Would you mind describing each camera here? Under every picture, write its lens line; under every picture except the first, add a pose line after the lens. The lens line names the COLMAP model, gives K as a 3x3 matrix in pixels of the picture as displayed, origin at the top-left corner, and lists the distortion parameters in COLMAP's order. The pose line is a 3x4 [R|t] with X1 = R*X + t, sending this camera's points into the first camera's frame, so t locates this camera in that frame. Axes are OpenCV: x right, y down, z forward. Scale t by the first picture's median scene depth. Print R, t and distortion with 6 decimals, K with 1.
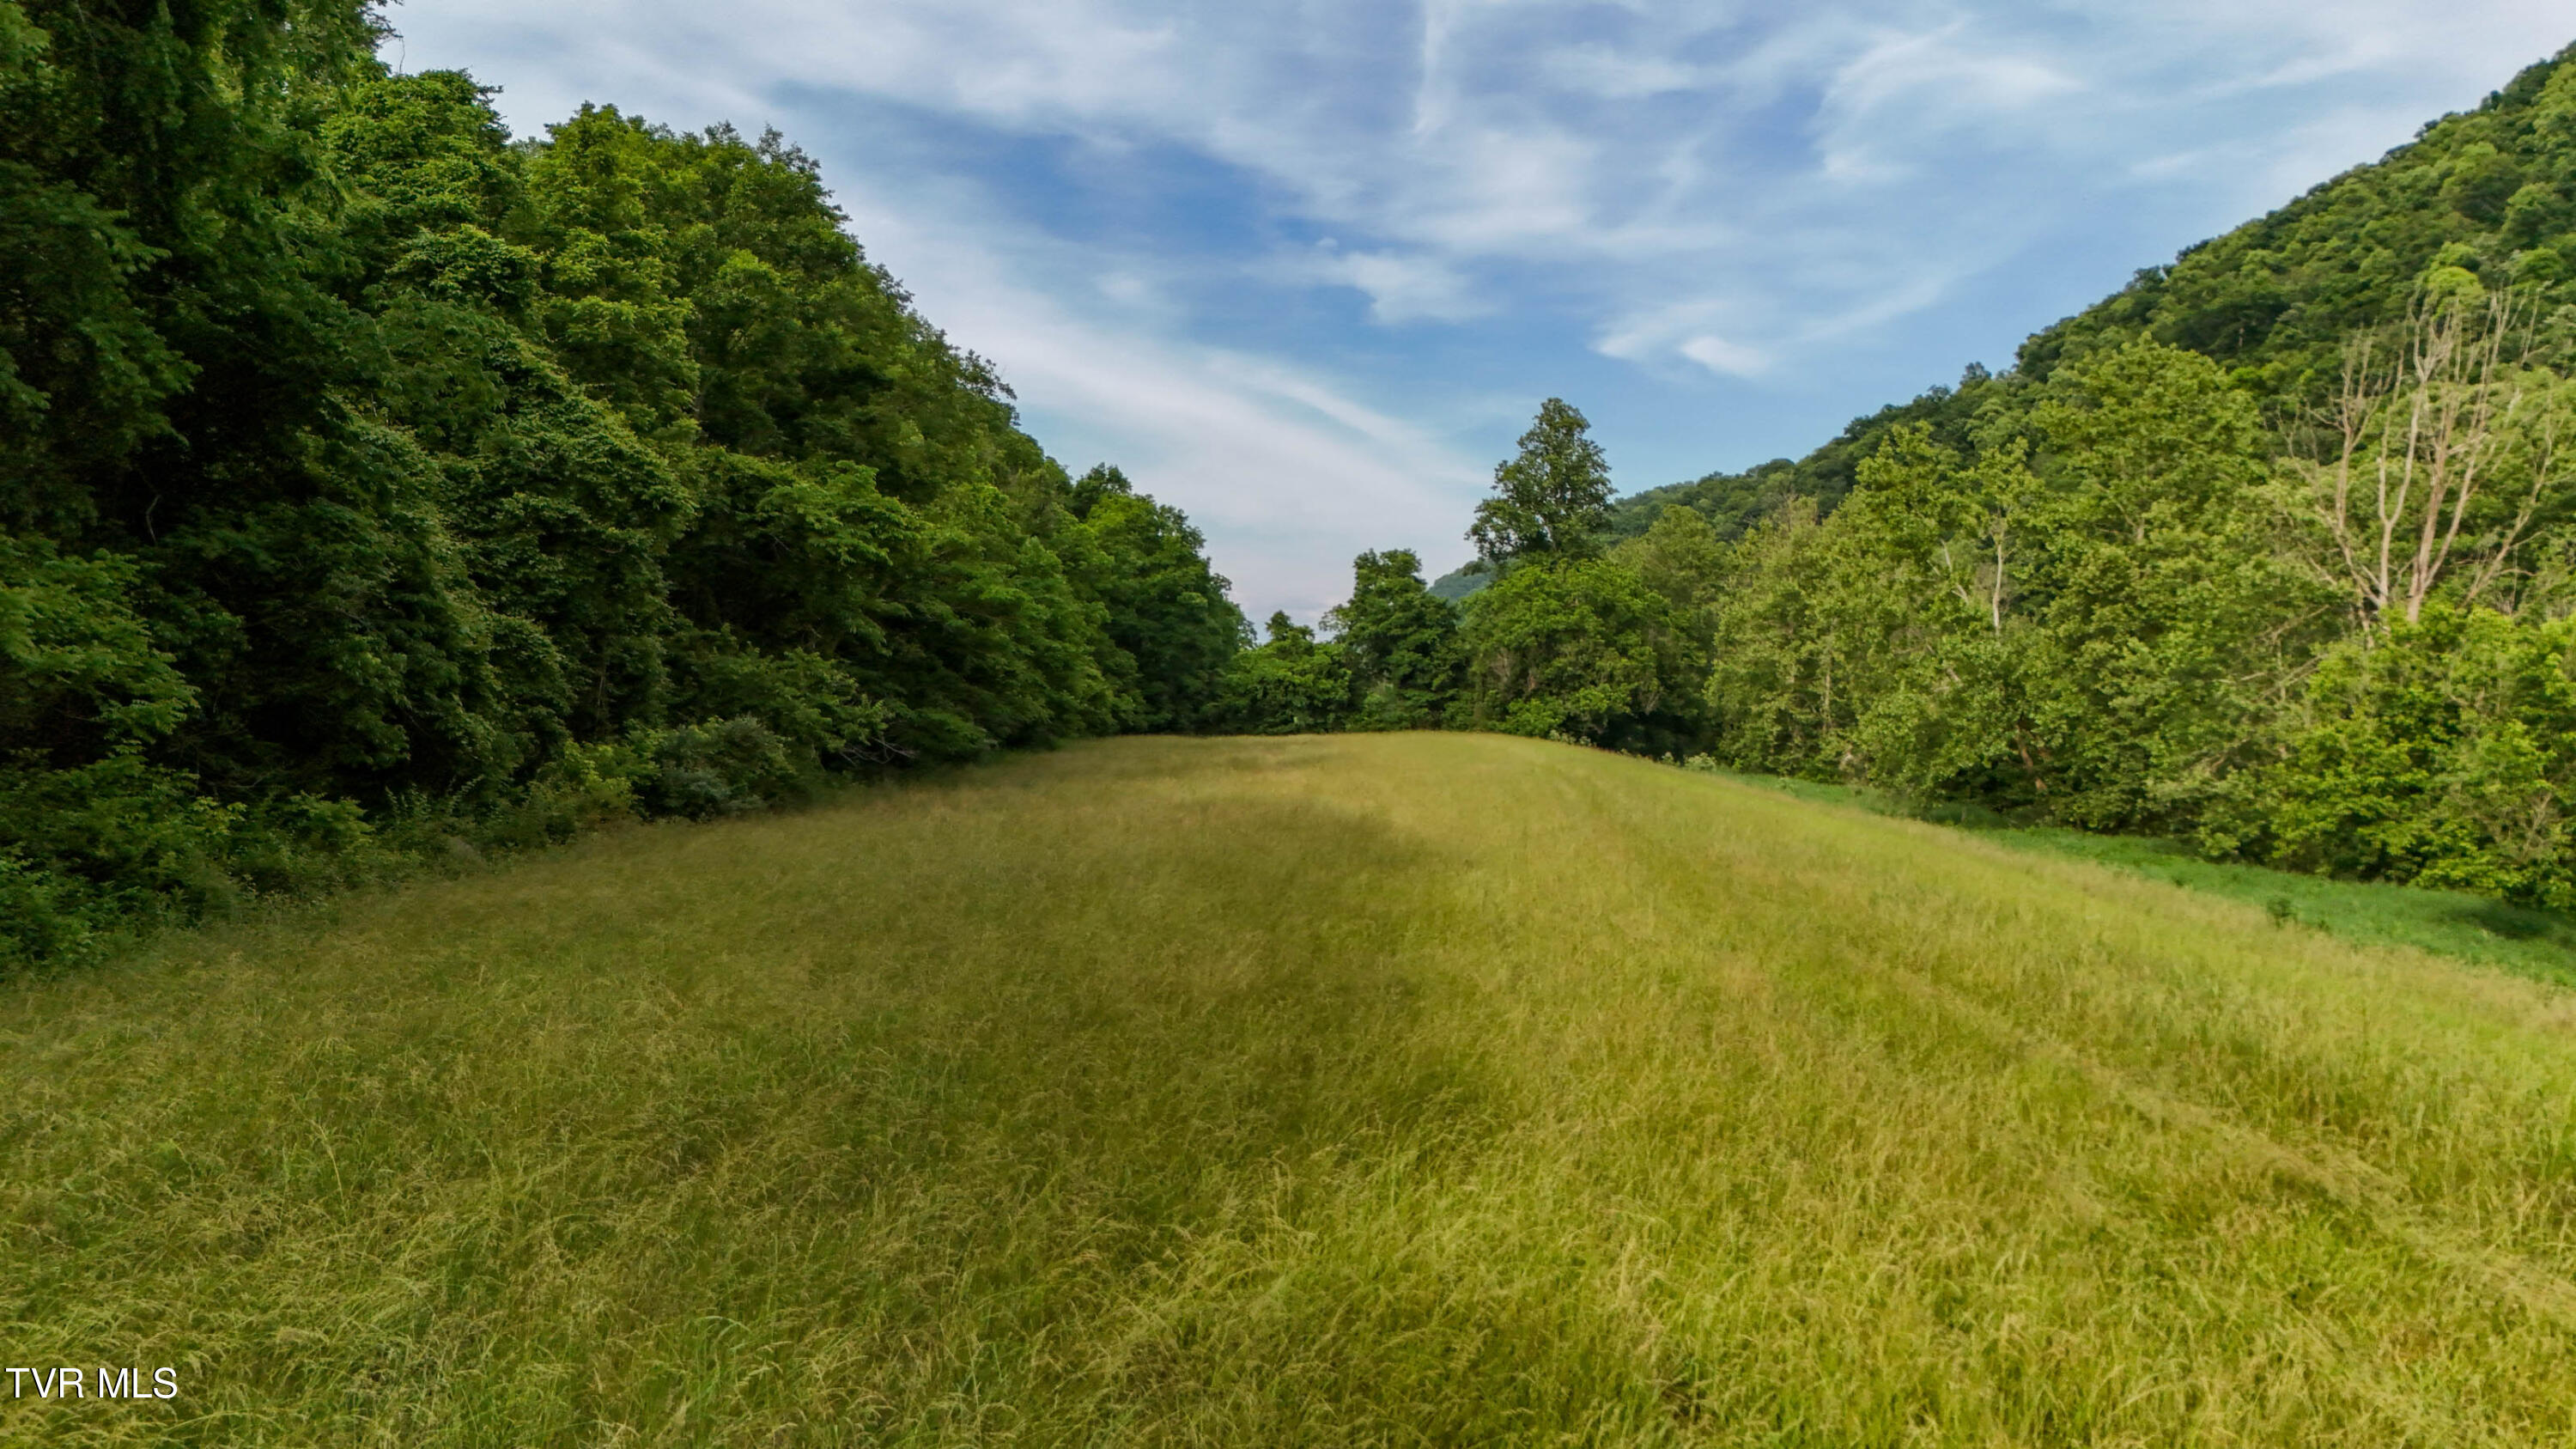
lens RADIAL K [[1887.0, 0, 1293.4], [0, 1887.0, 721.1], [0, 0, 1]] dist [0.082480, -0.076613]
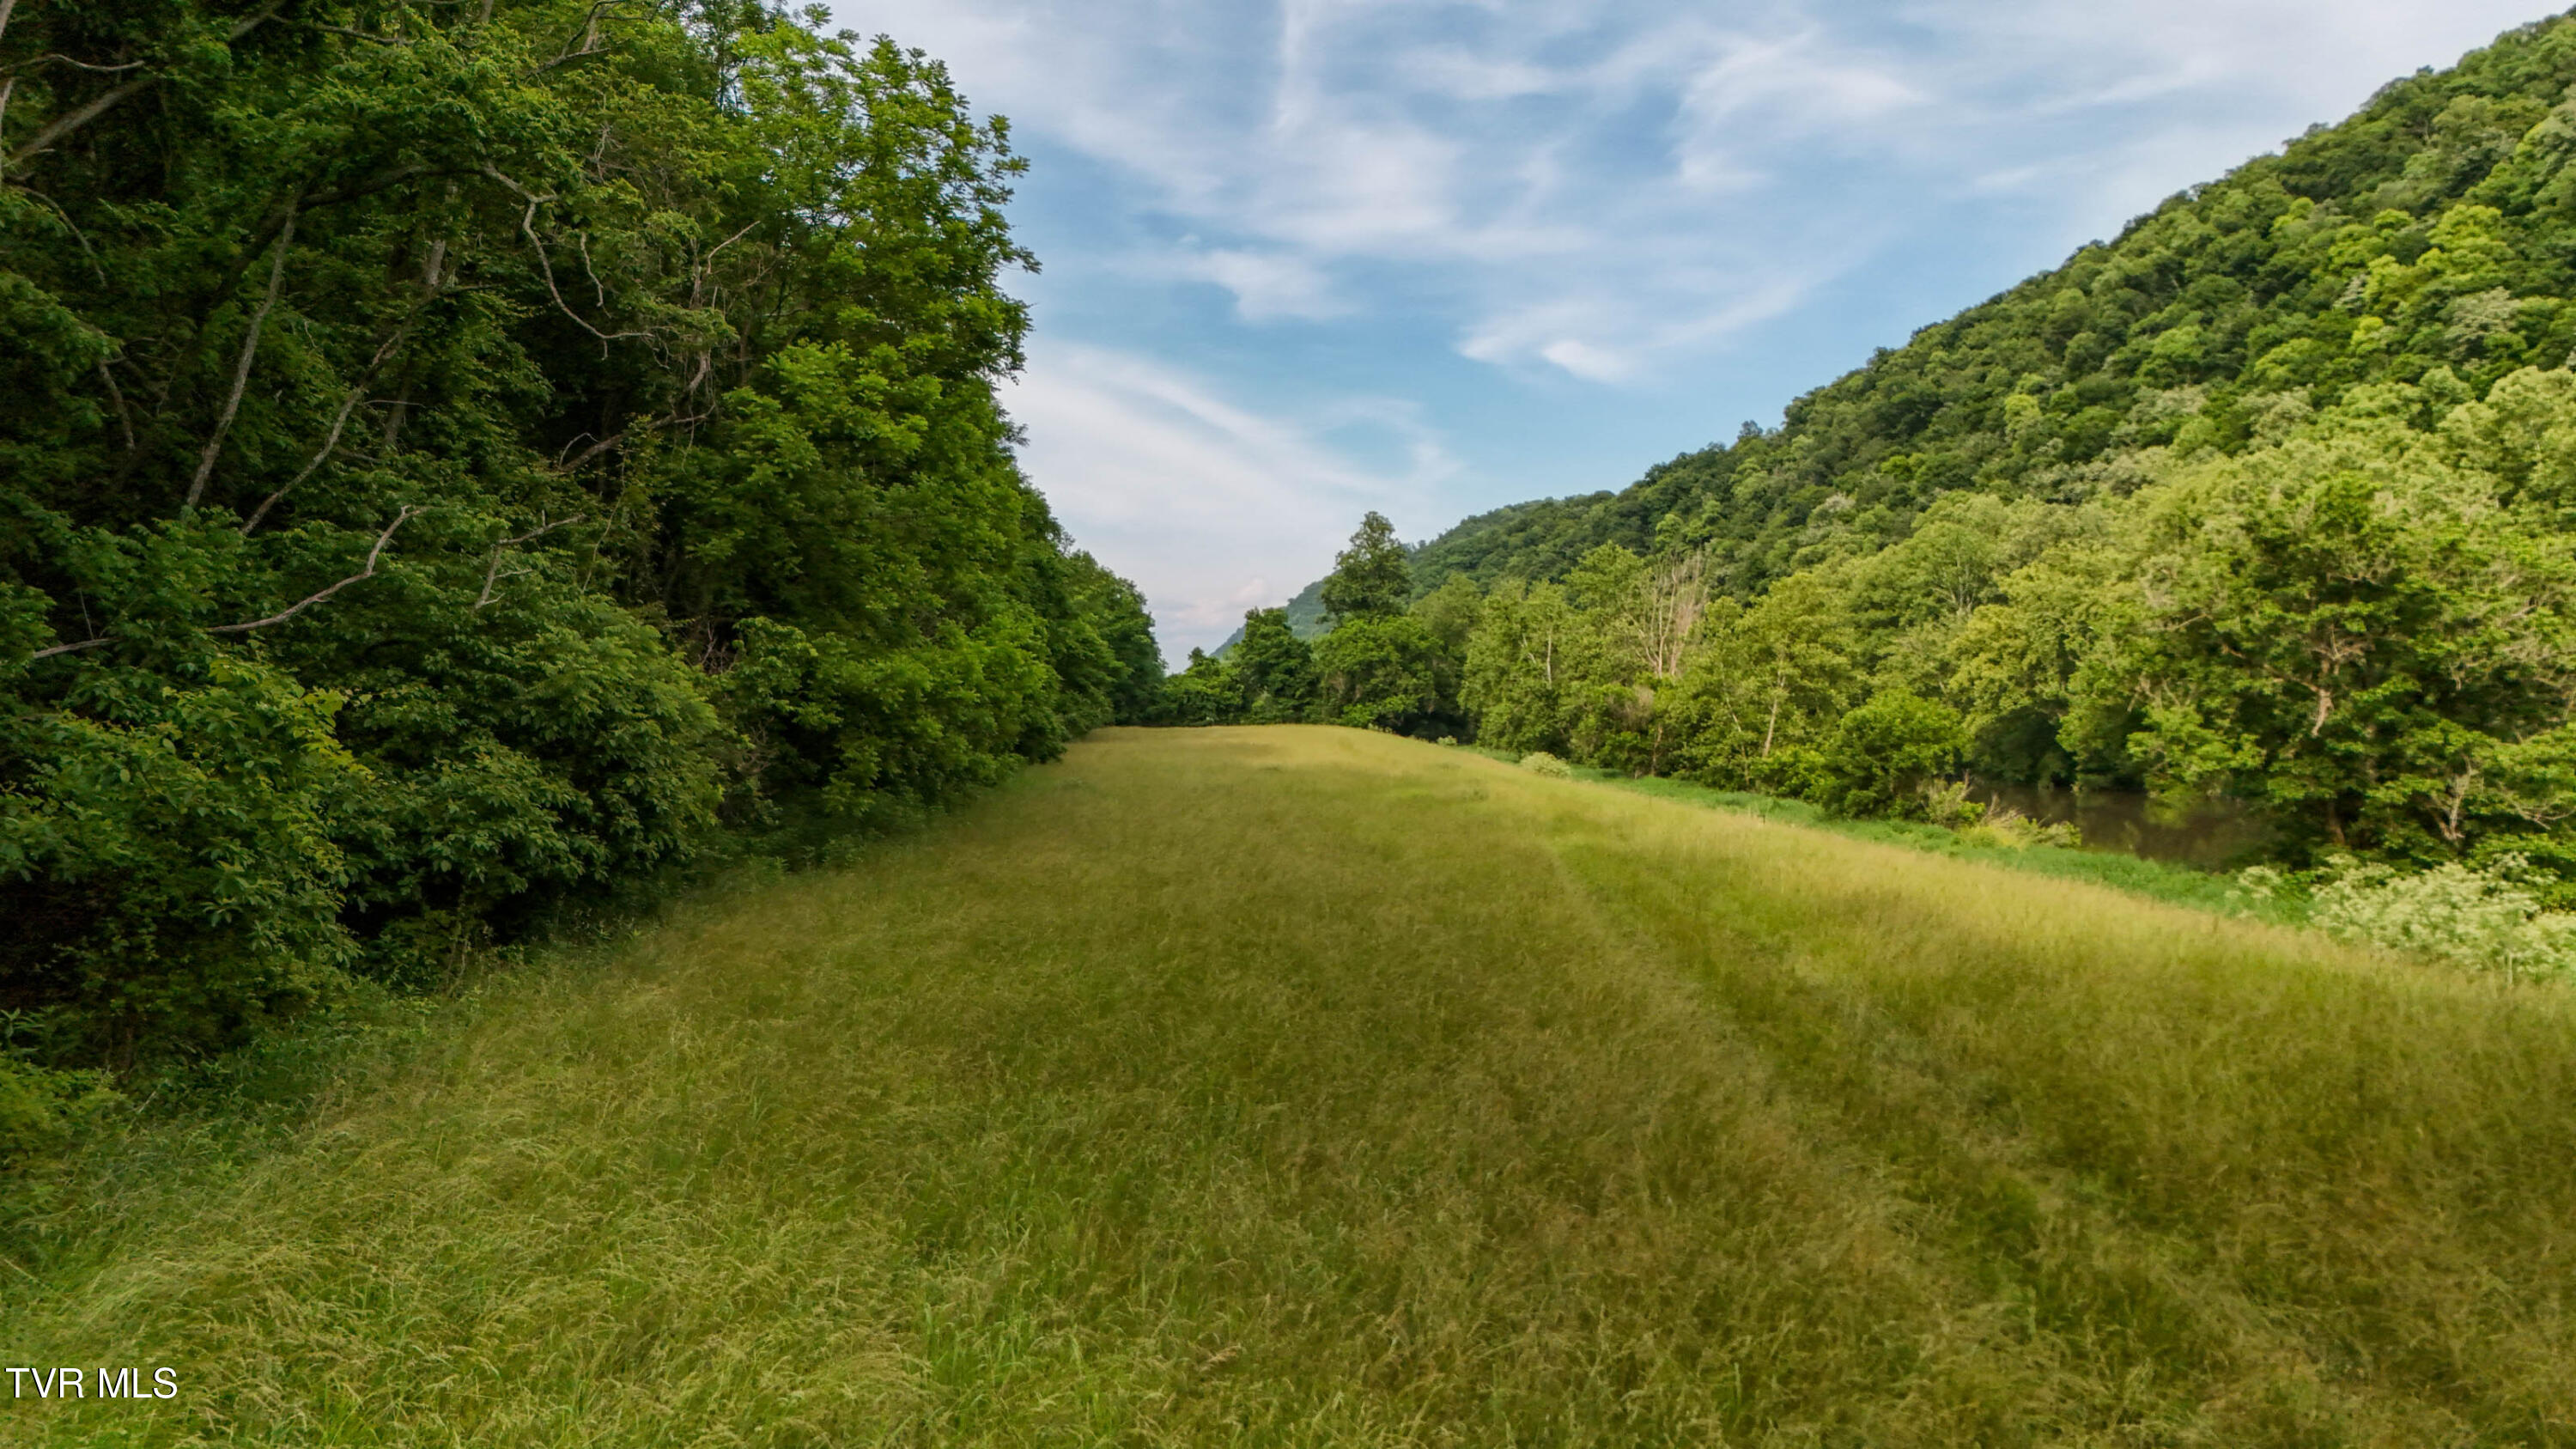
lens RADIAL K [[1887.0, 0, 1293.4], [0, 1887.0, 721.1], [0, 0, 1]] dist [0.082480, -0.076613]
pose [[0.997498, -0.000730, 0.070691, -0.038704], [0.000805, 0.999999, -0.001029, 0.004162], [-0.070690, 0.001084, 0.997498, -0.560489]]
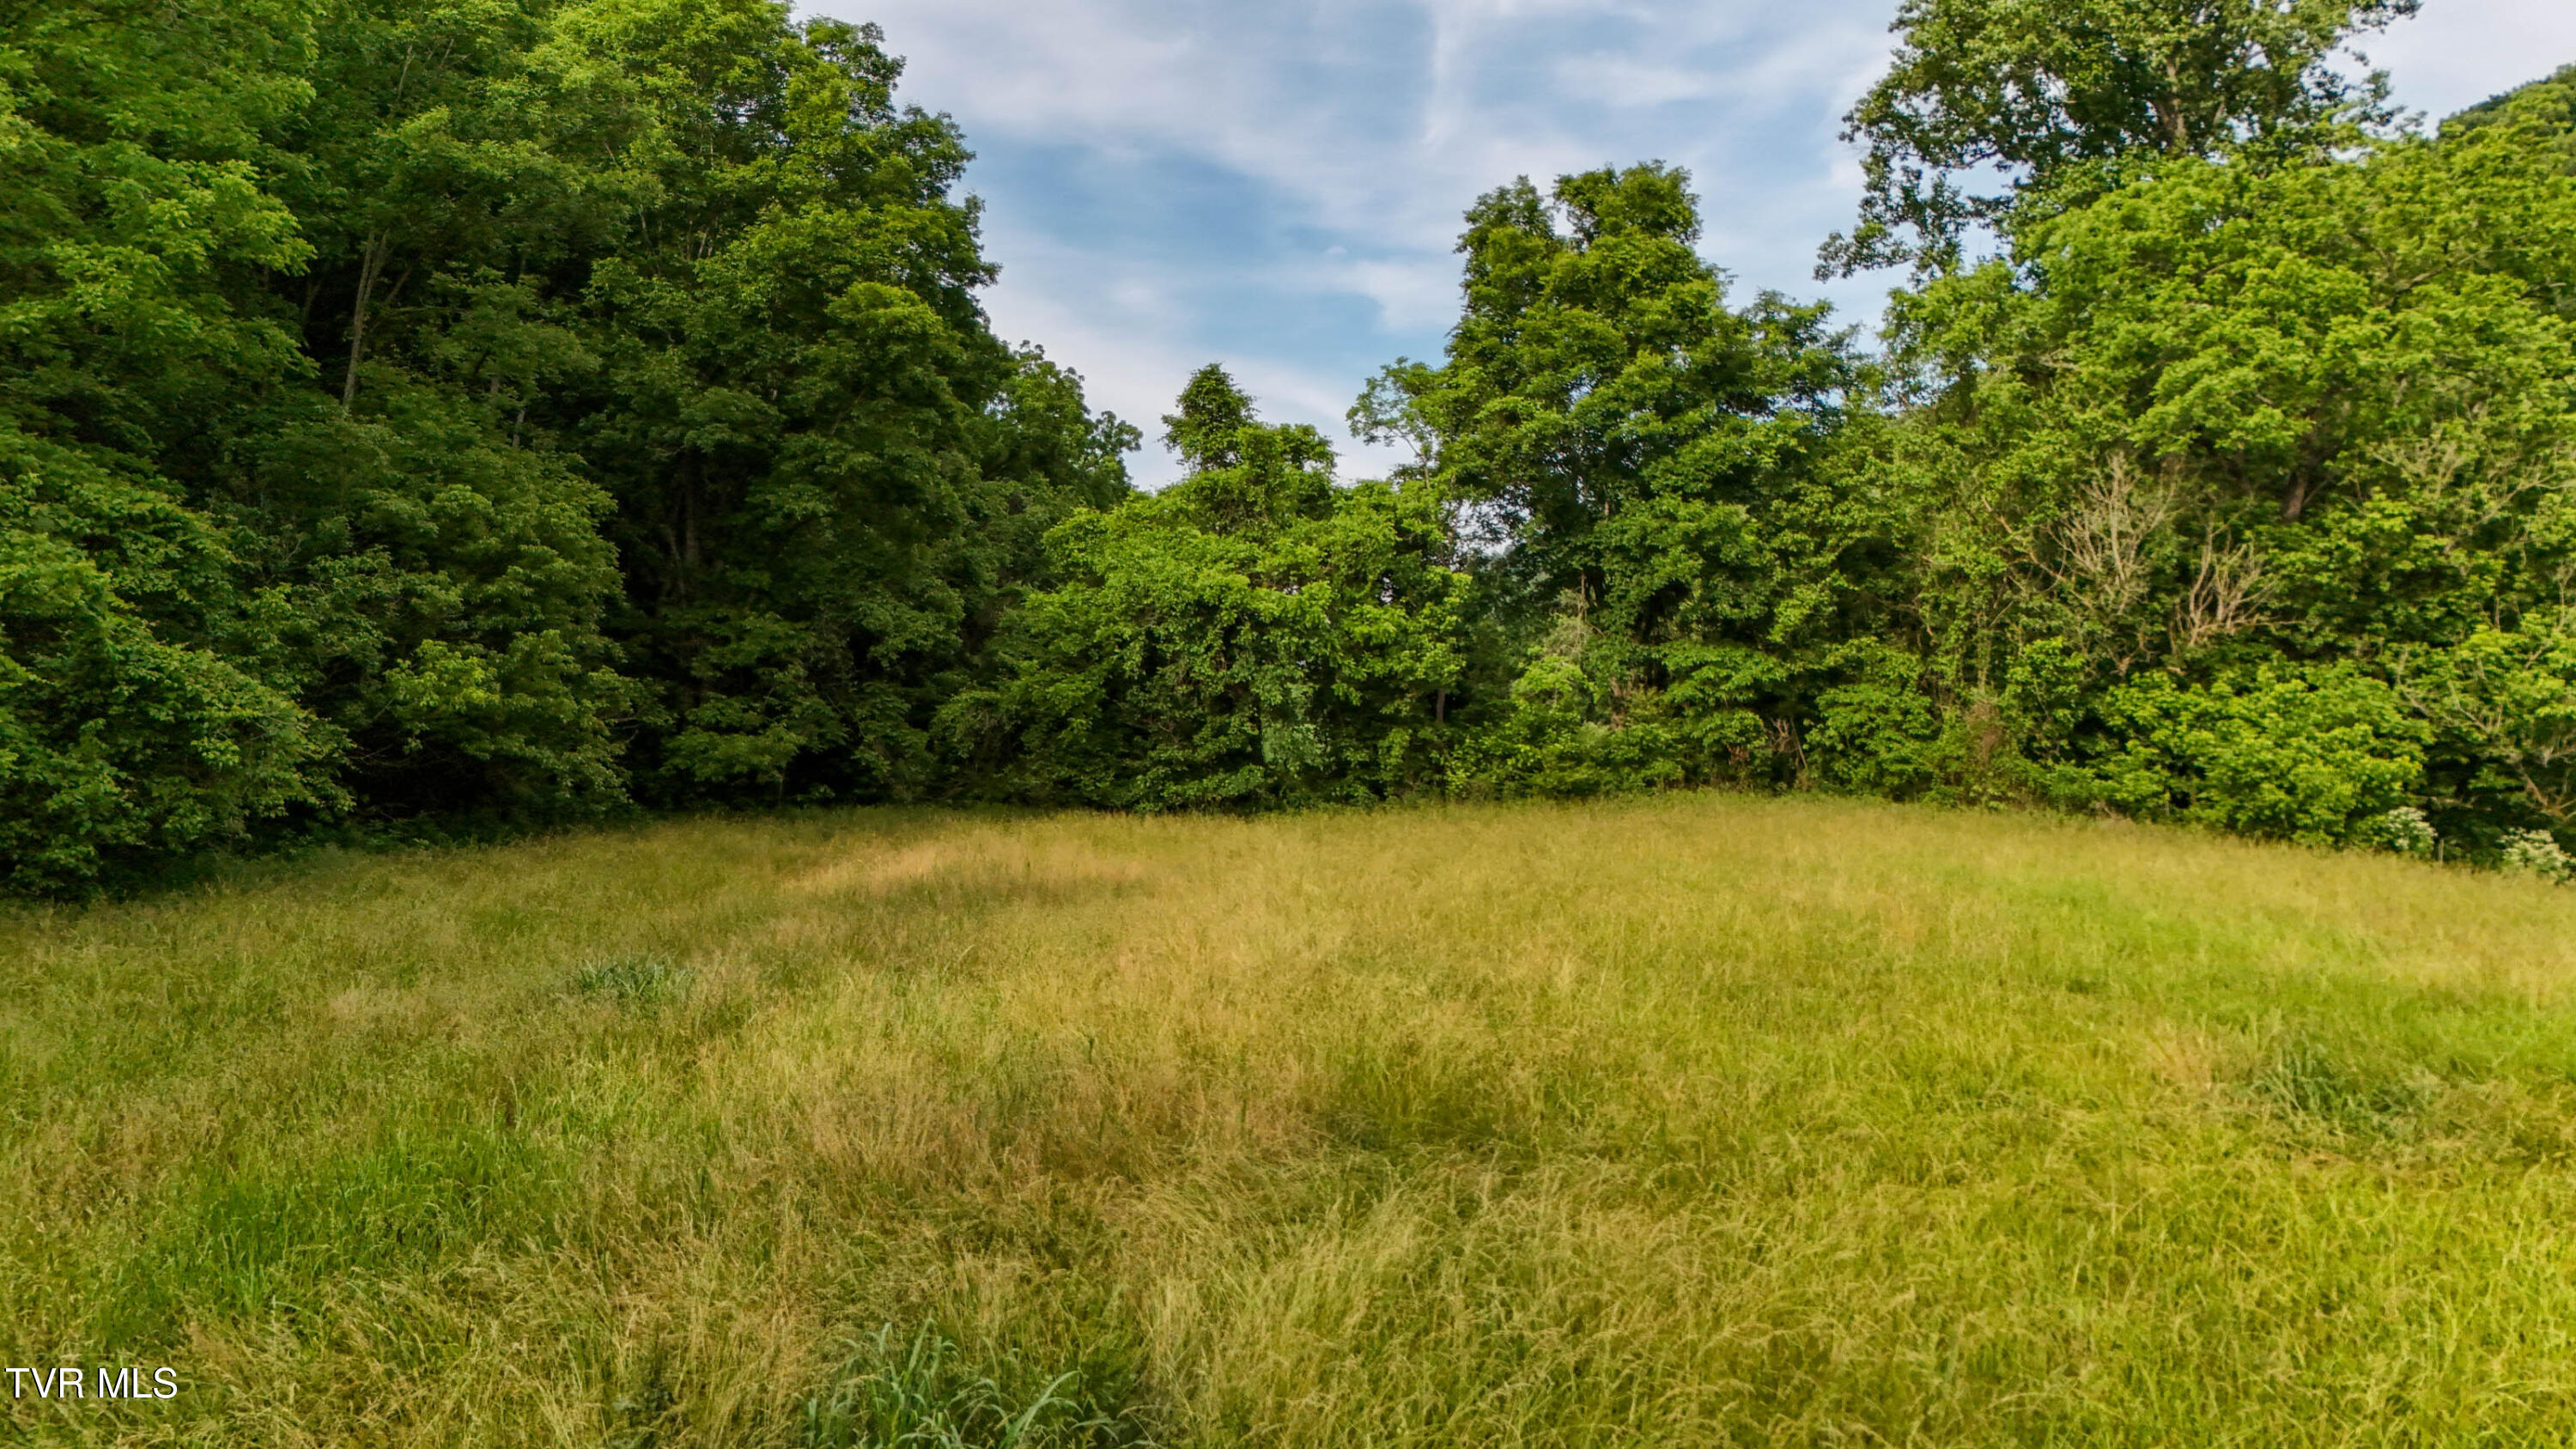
lens RADIAL K [[1887.0, 0, 1293.4], [0, 1887.0, 721.1], [0, 0, 1]] dist [0.082480, -0.076613]
pose [[0.999990, 0.000213, -0.004577, 0.006495], [-0.000219, 0.999999, -0.001245, -0.004969], [0.004576, 0.001246, 0.999989, 0.725005]]
